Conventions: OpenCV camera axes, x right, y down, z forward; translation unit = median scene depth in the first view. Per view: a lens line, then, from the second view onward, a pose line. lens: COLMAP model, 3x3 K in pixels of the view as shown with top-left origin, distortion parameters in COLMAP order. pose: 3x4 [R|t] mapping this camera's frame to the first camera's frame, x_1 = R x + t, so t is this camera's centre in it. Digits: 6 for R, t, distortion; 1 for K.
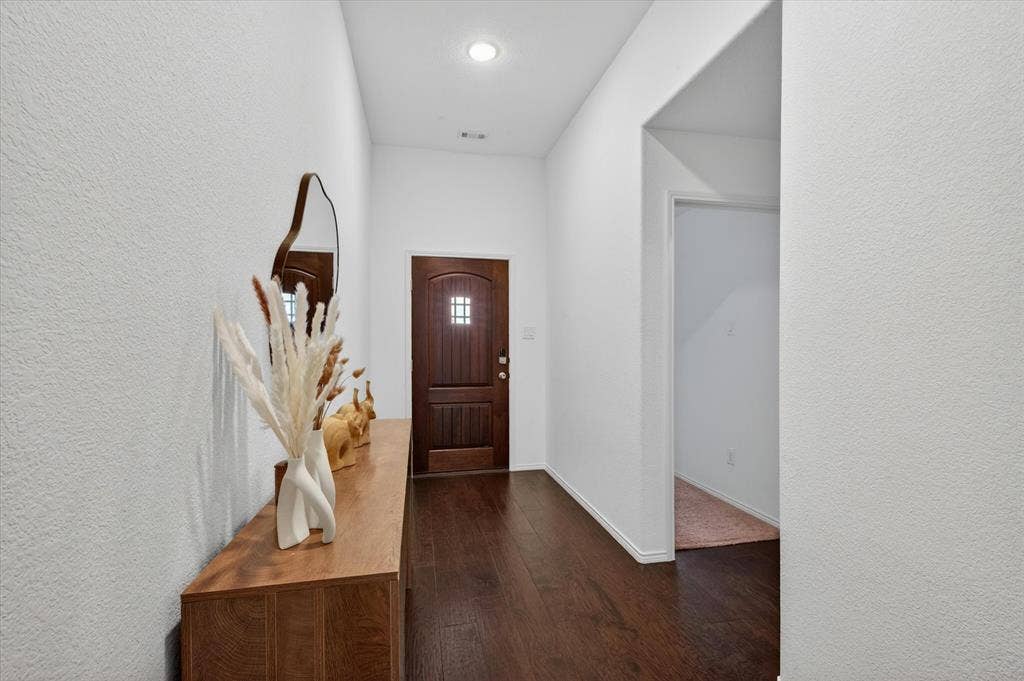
lens RADIAL K [[454.8, 0, 519.0], [0, 454.8, 348.0], [0, 0, 1]] dist [0.000292, -0.000712]
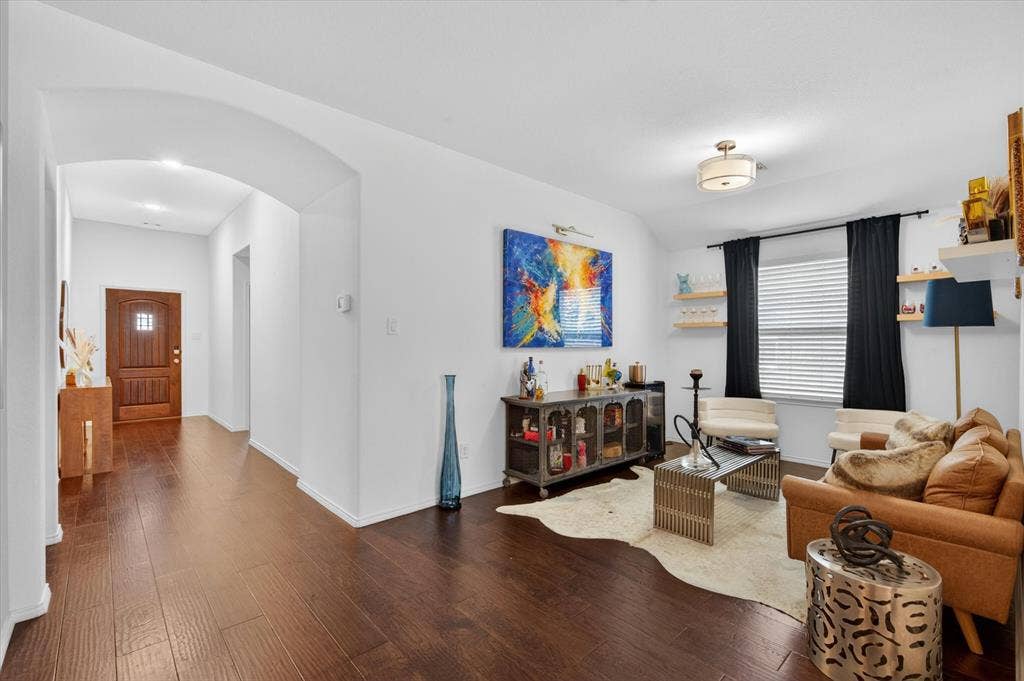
lens RADIAL K [[454.8, 0, 519.0], [0, 454.8, 348.0], [0, 0, 1]] dist [0.000292, -0.000712]
pose [[0.862229, 0.001152, 0.506517, 0.207225], [-0.004286, 0.999978, 0.005022, -0.001973], [-0.506500, -0.006502, 0.862215, -1.116759]]
